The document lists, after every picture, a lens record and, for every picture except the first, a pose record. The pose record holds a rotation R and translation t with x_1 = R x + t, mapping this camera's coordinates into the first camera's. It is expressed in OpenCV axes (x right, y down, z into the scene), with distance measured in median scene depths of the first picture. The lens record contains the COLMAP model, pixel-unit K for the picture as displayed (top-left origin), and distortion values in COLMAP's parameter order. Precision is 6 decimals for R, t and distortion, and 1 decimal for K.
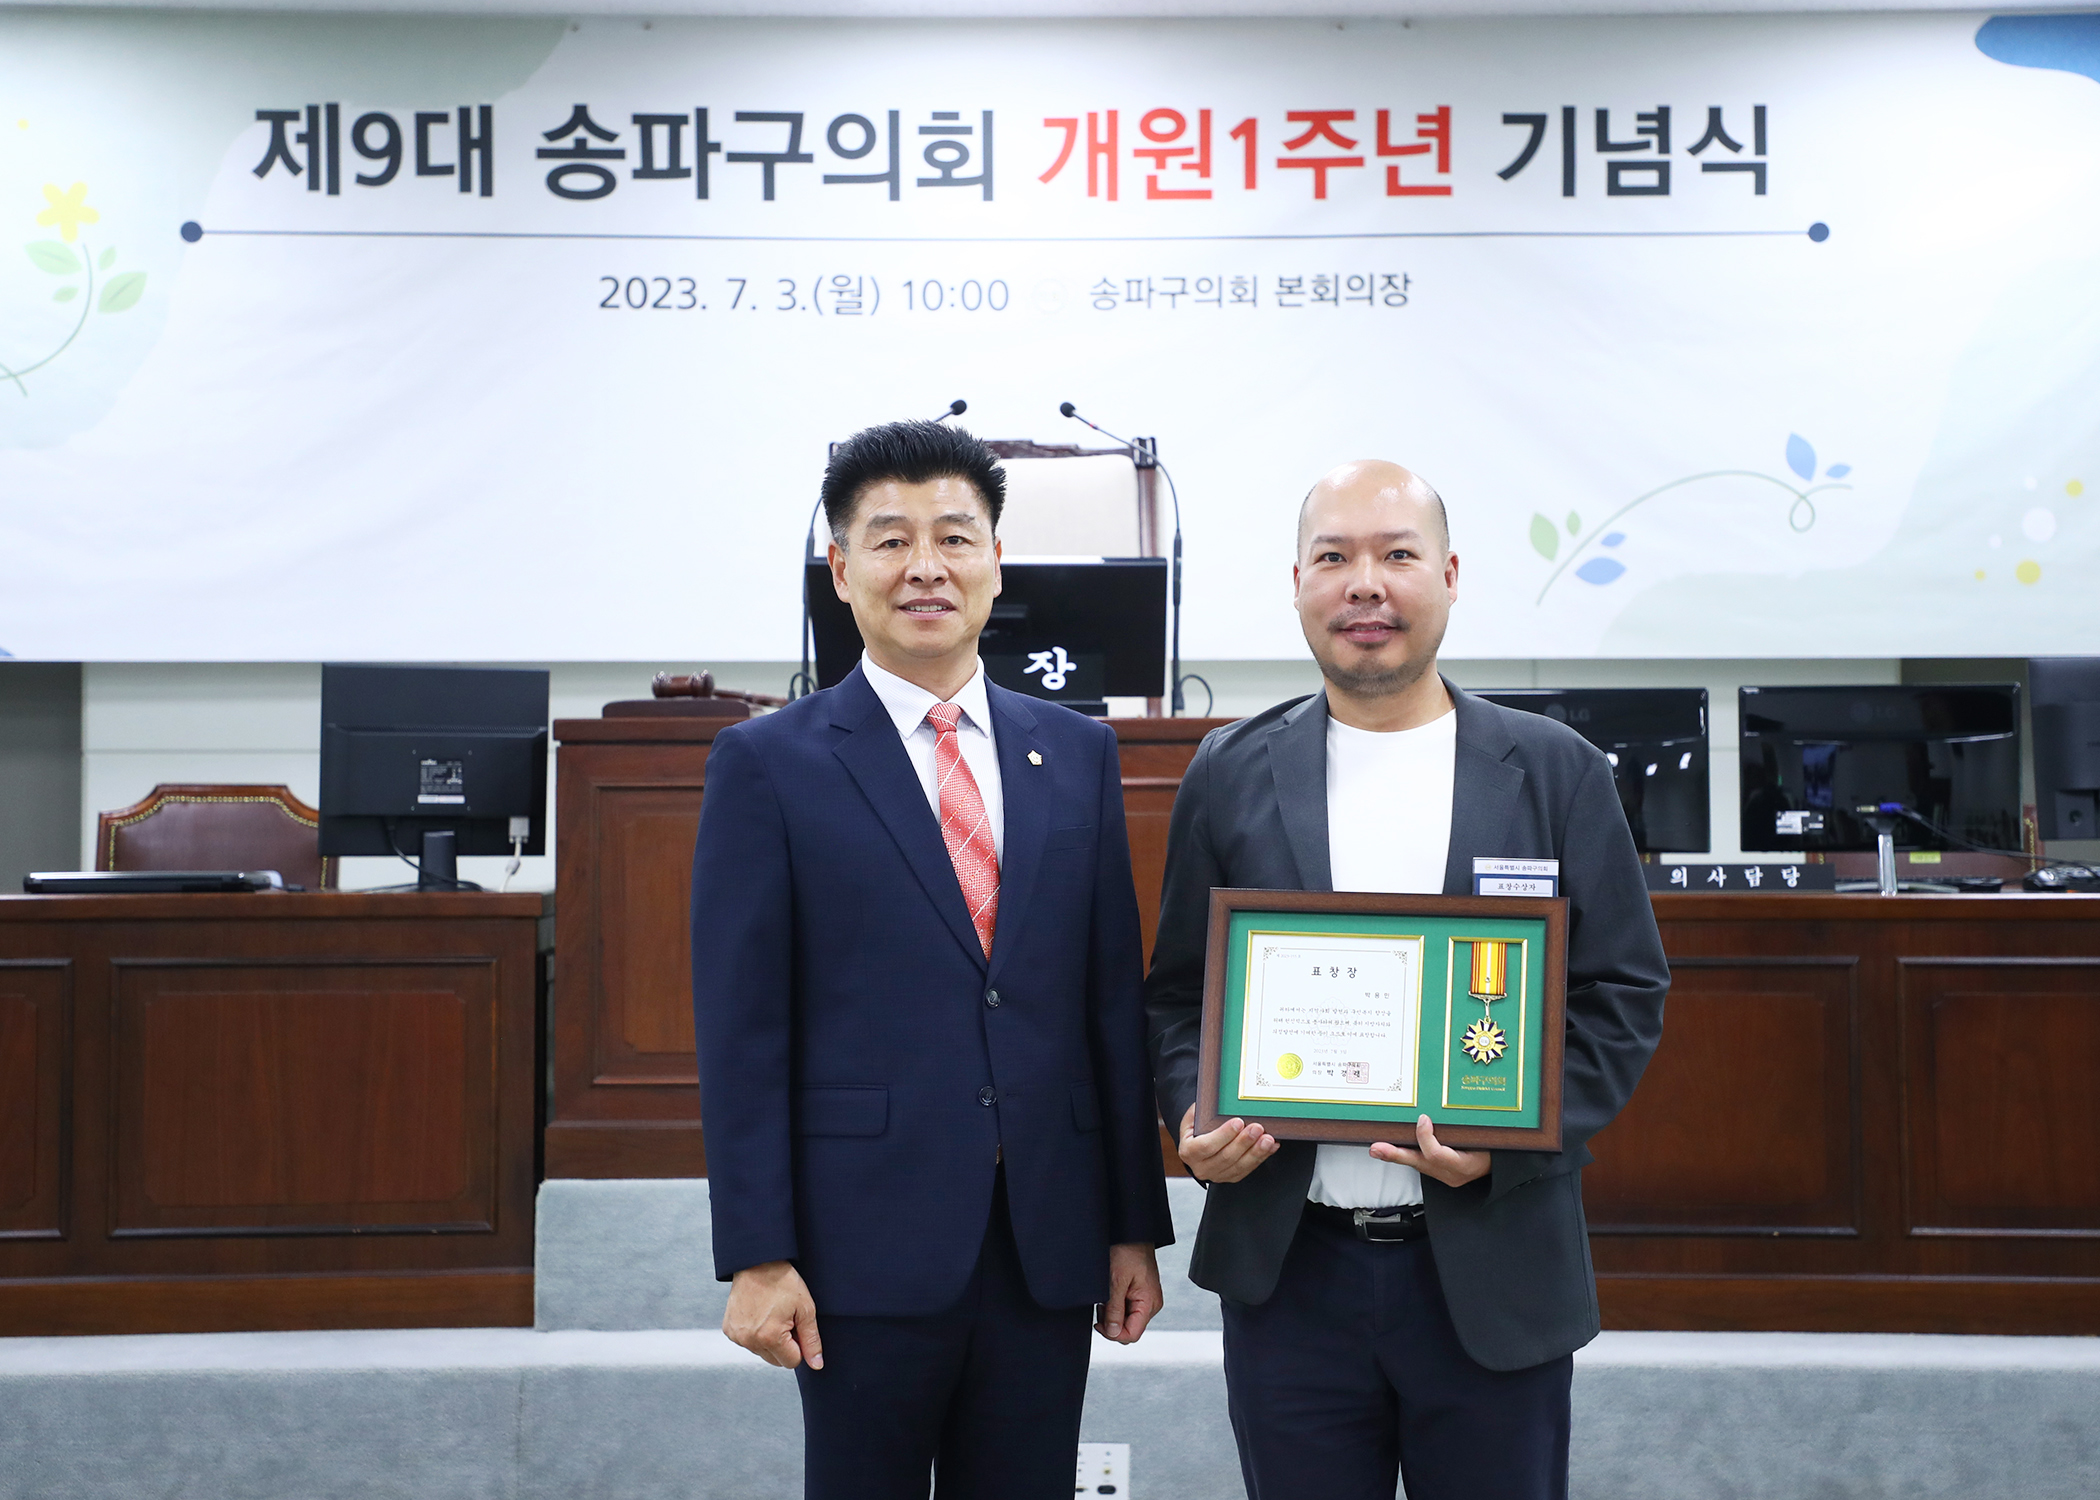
lens RADIAL K [[3408.4, 0, 1089.1], [0, 3408.4, 742.7], [0, 0, 1]] dist [0.254583, 0.000000]
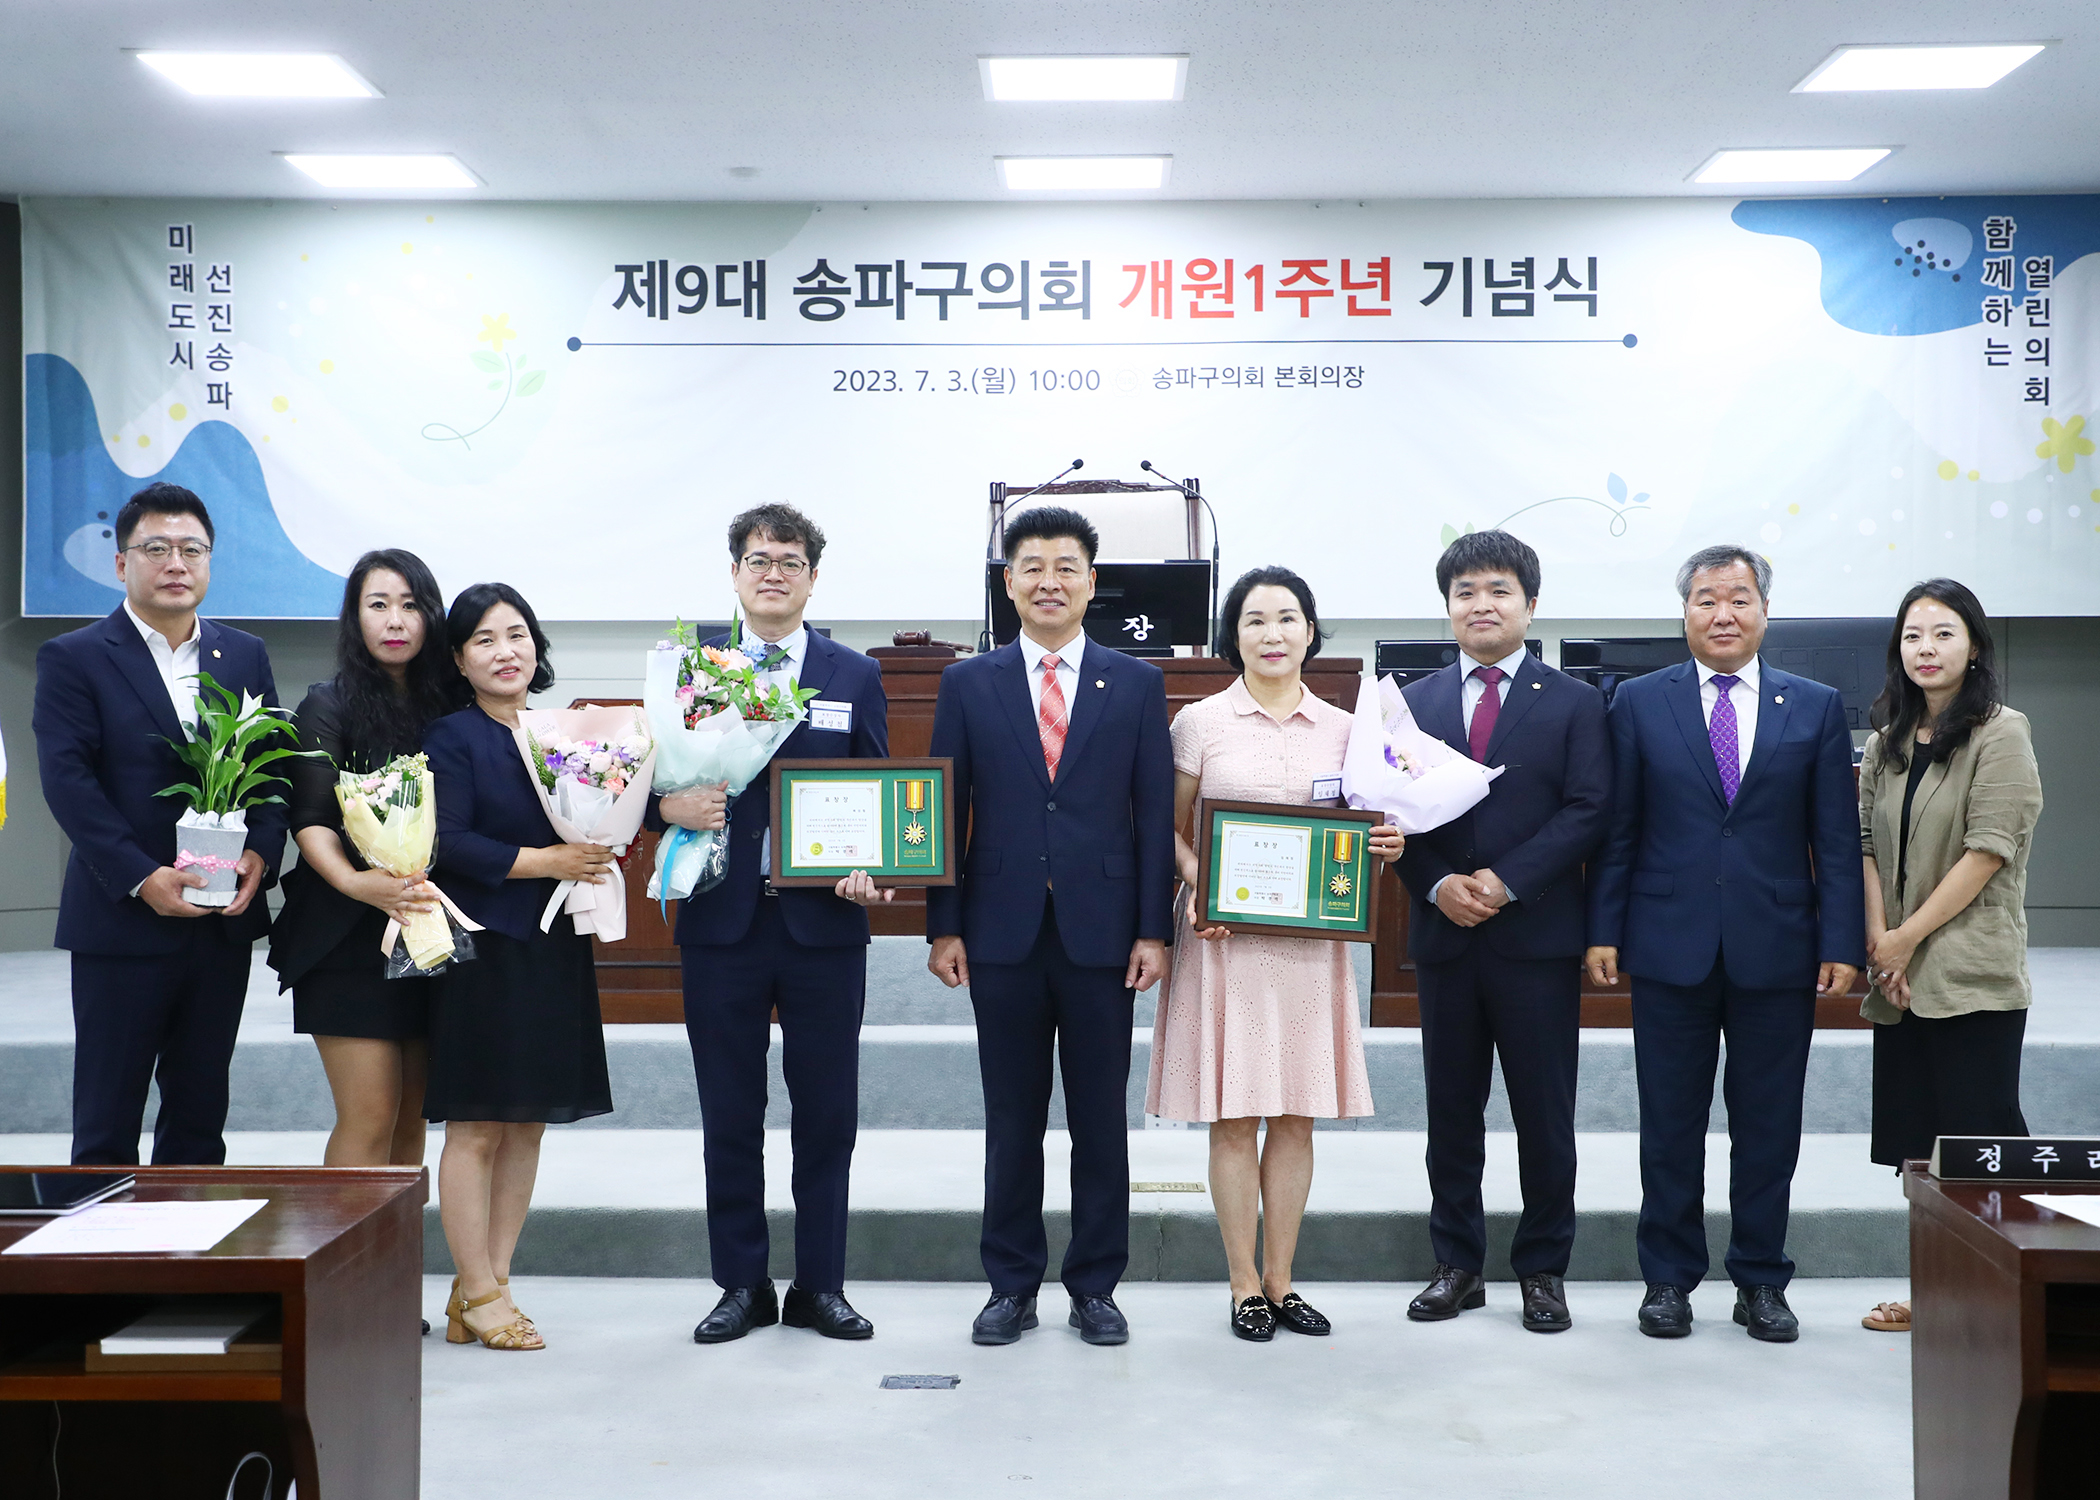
lens RADIAL K [[3074.8, 0, 1049.2], [0, 3074.8, 752.6], [0, 0, 1]] dist [0.163177, 0.000000]
pose [[0.999876, 0.001617, -0.015639, -0.024231], [-0.001151, 0.999558, 0.029716, -0.005938], [0.015680, -0.029694, 0.999436, -0.378614]]
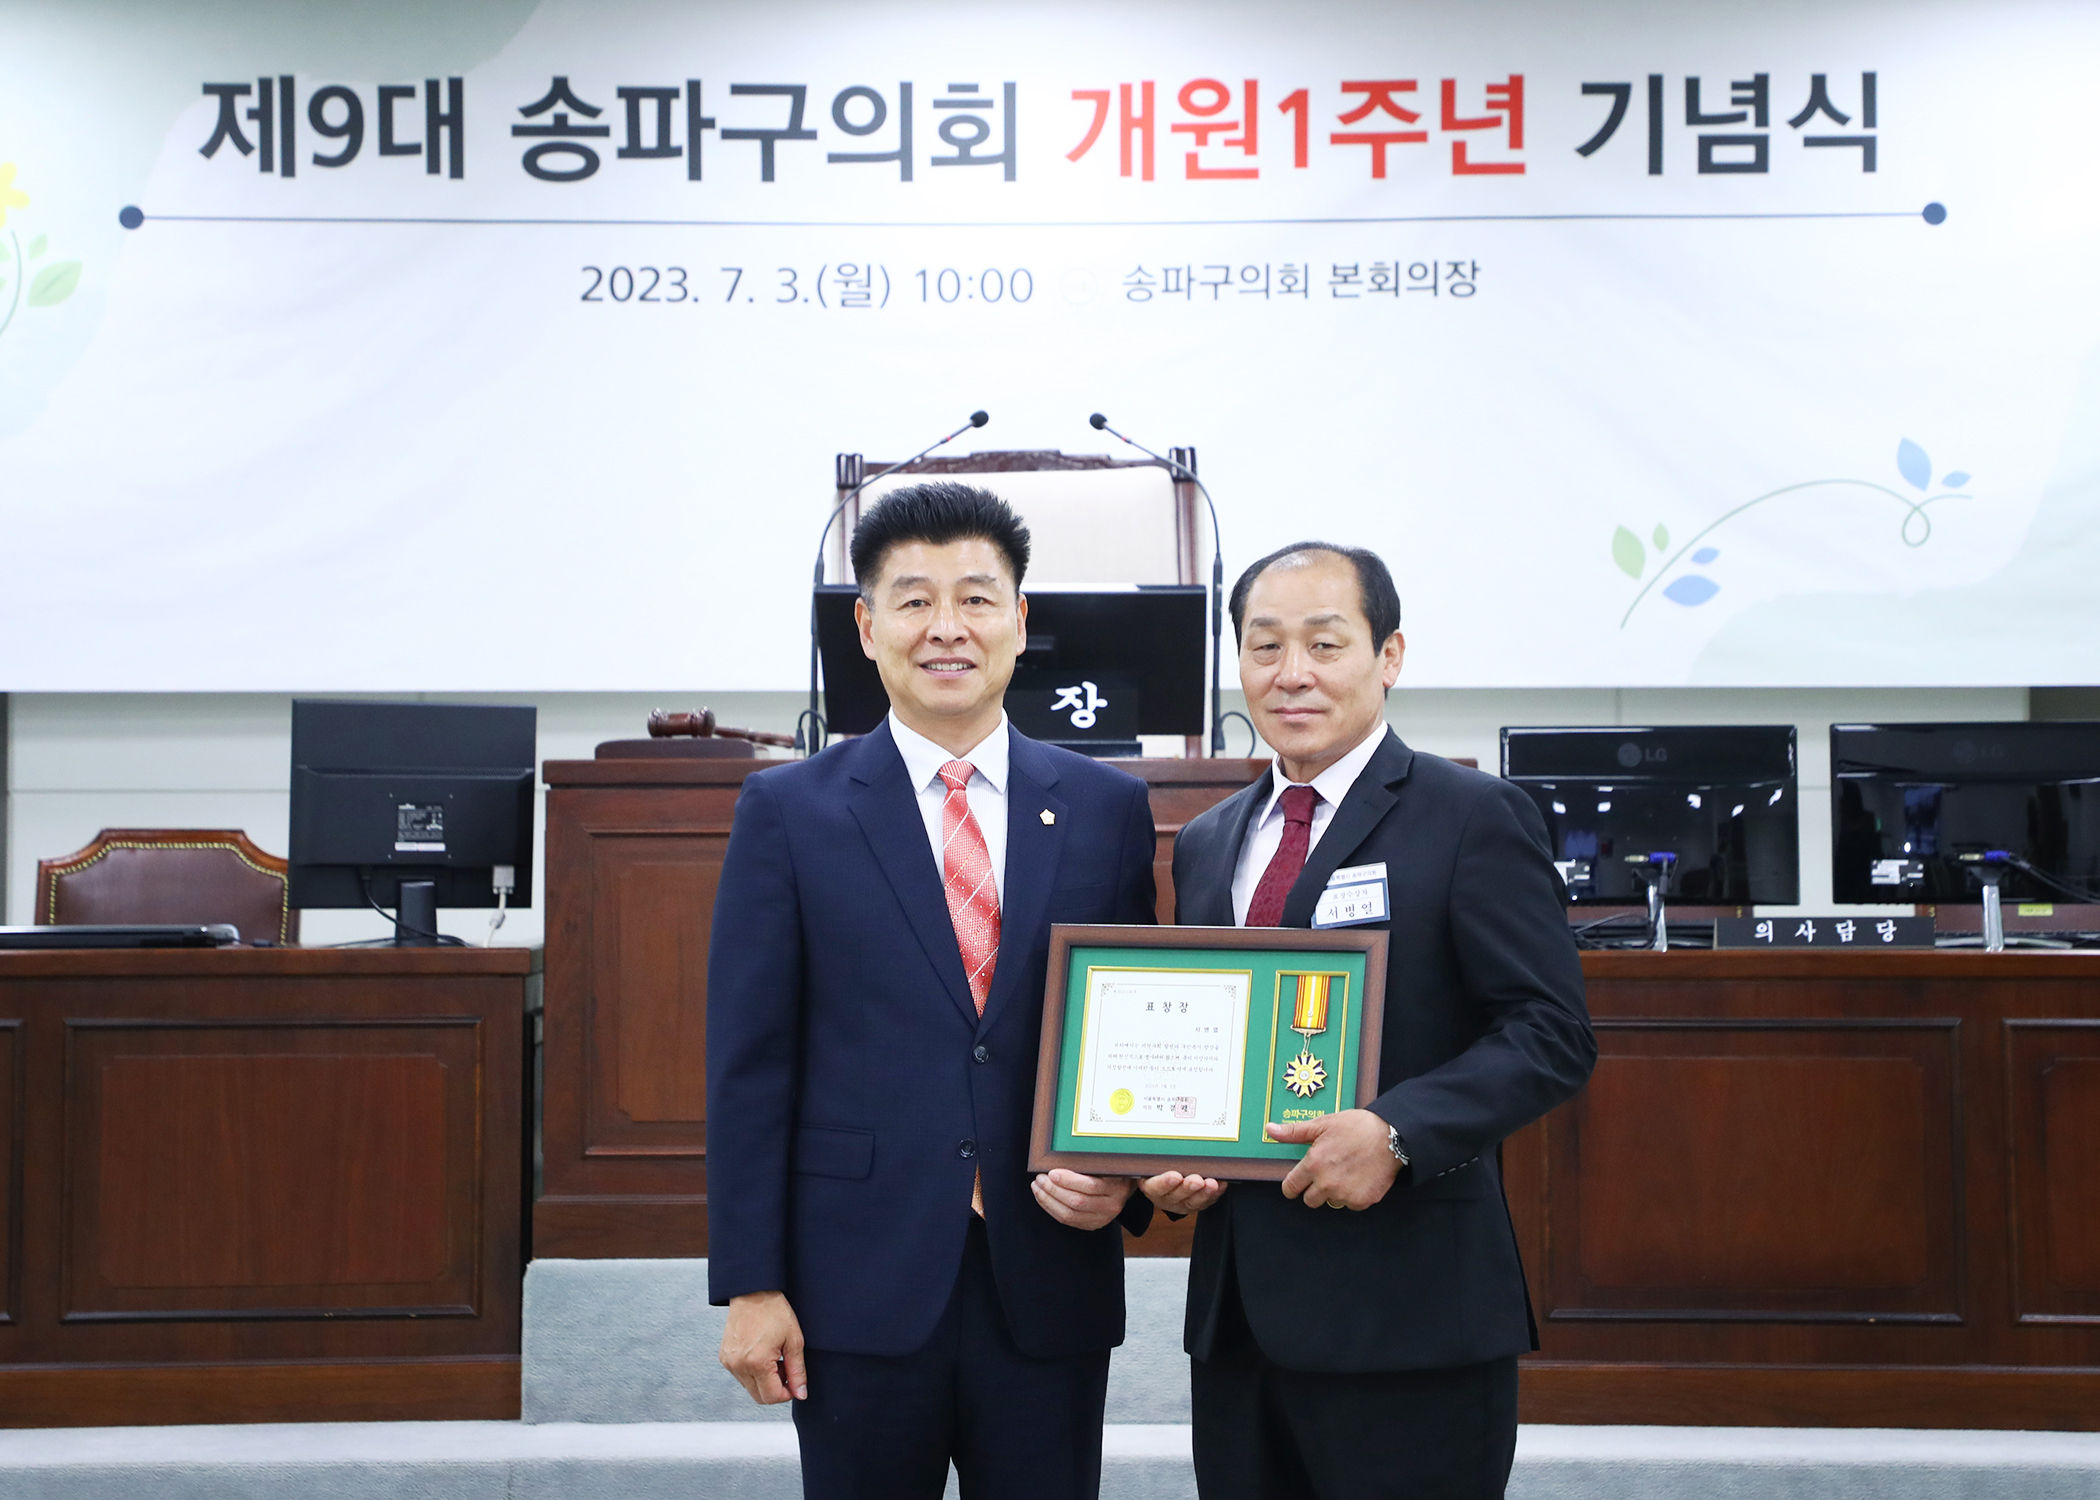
lens RADIAL K [[4200.9, 0, 1074.1], [0, 4200.9, 753.7], [0, 0, 1]] dist [0.339451, 0.000000]
pose [[0.999939, -0.000228, -0.011053, -0.000375], [0.000200, 0.999997, -0.002543, -0.004470], [0.011054, 0.002540, 0.999936, -0.112396]]
